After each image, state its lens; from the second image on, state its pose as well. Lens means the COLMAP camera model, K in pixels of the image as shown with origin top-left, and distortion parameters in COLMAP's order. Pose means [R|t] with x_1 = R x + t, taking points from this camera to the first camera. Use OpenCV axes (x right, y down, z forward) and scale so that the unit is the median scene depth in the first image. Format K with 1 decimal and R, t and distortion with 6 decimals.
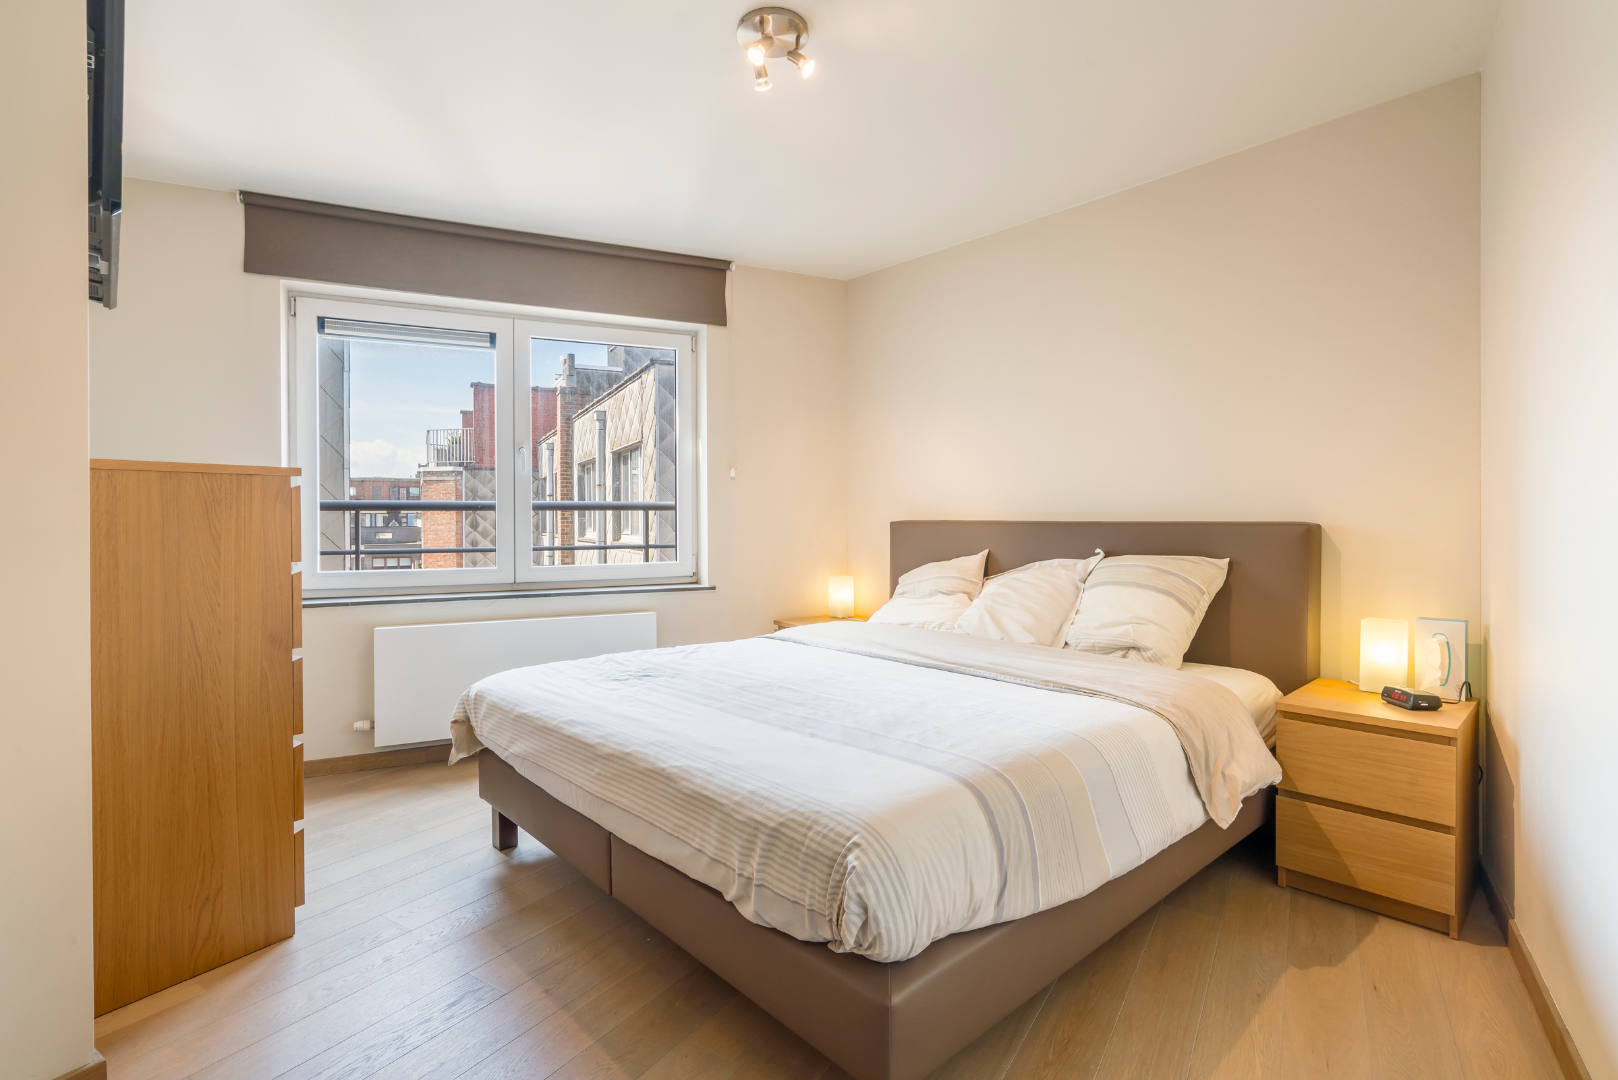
lens RADIAL K [[820.4, 0, 809.0], [0, 820.4, 540.0], [0, 0, 1]] dist [0.001911, 0.000322]
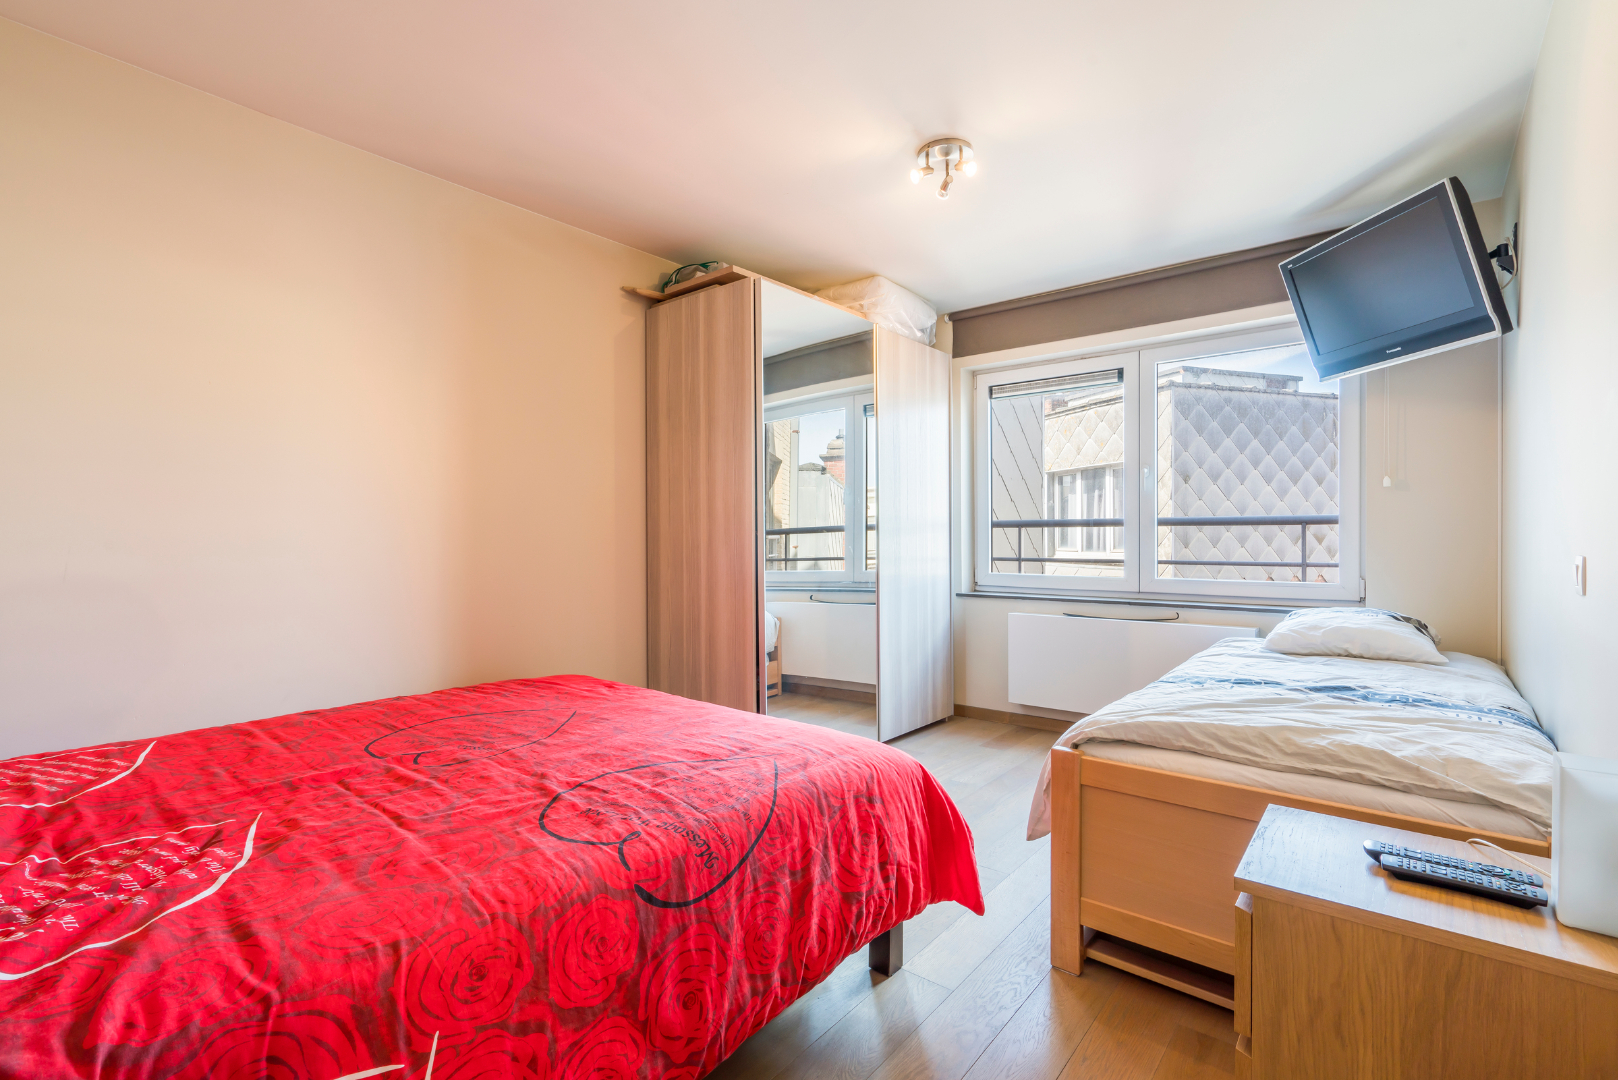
lens RADIAL K [[736.7, 0, 809.0], [0, 736.7, 540.0], [0, 0, 1]] dist [0.000236, -0.000104]
pose [[0.397511, 0.010035, -0.917543, 0.421781], [-0.024078, 0.999710, 0.000503, -0.008307], [0.917281, 0.021893, 0.397637, 0.237375]]
